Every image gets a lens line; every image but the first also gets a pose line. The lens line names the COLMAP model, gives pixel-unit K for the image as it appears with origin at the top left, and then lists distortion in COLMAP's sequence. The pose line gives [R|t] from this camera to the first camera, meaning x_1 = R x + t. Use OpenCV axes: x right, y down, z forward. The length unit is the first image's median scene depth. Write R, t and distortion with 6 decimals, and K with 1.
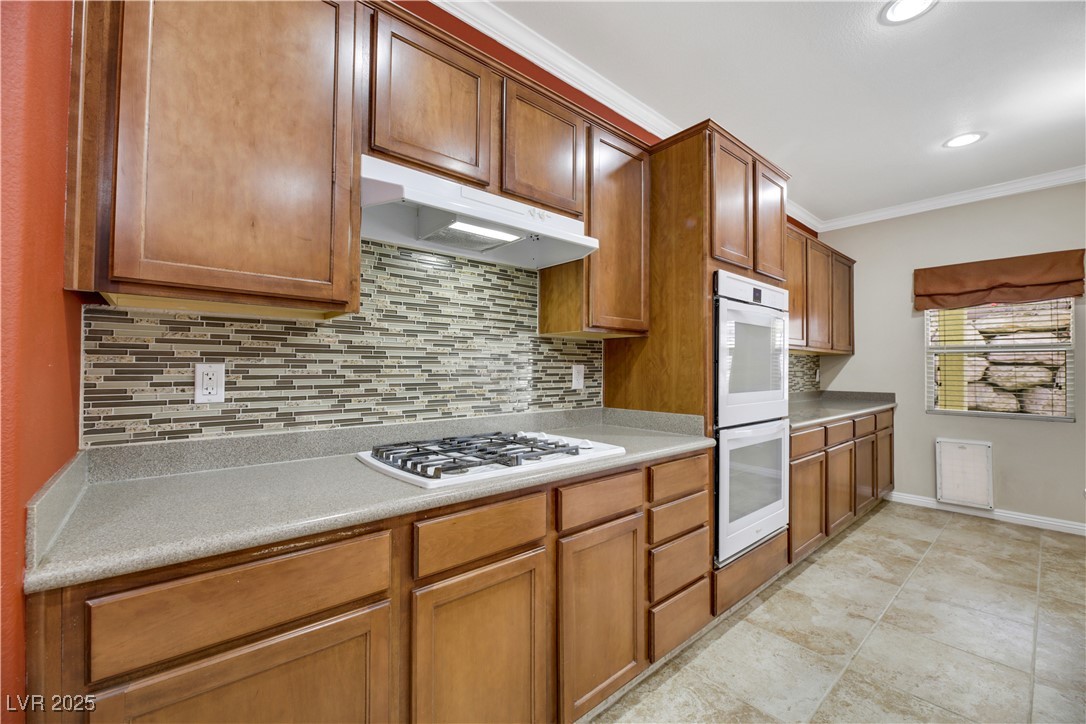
lens RADIAL K [[441.1, 0, 544.4], [0, 441.1, 360.6], [0, 0, 1]] dist [0.000281, -0.001740]
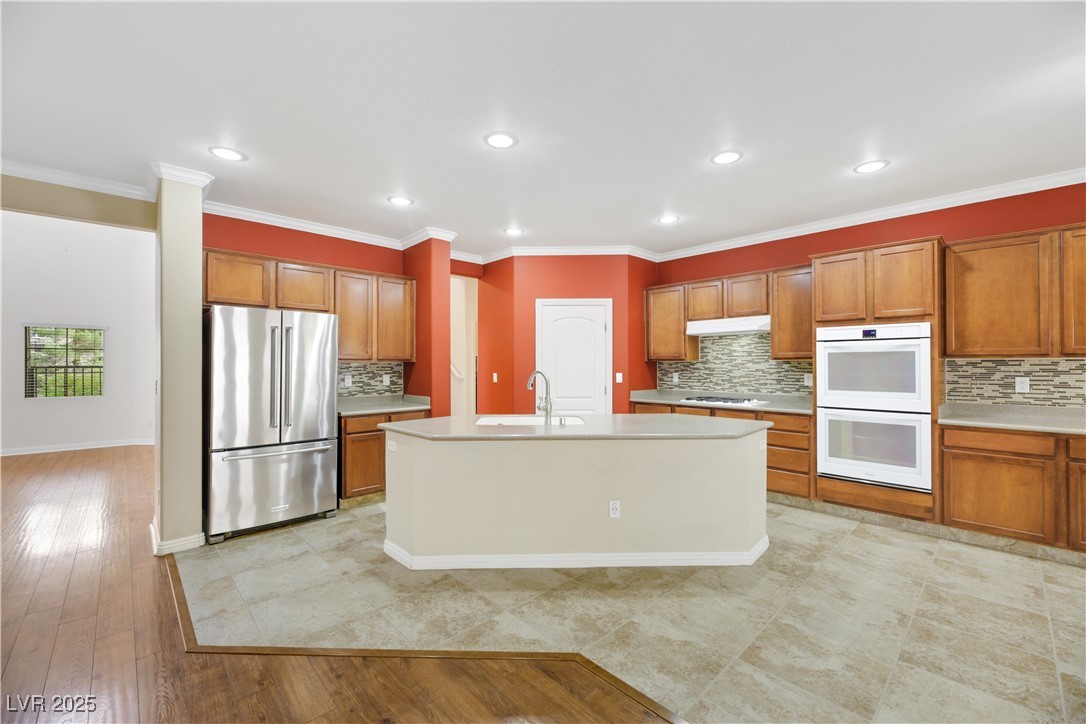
lens RADIAL K [[441.1, 0, 543.3], [0, 441.1, 361.2], [0, 0, 1]] dist [0.000281, -0.001740]
pose [[0.053023, -0.008355, -0.998558, 2.565375], [0.024239, 0.999681, -0.007077, -0.079185], [0.998299, -0.023829, 0.053209, -0.395659]]
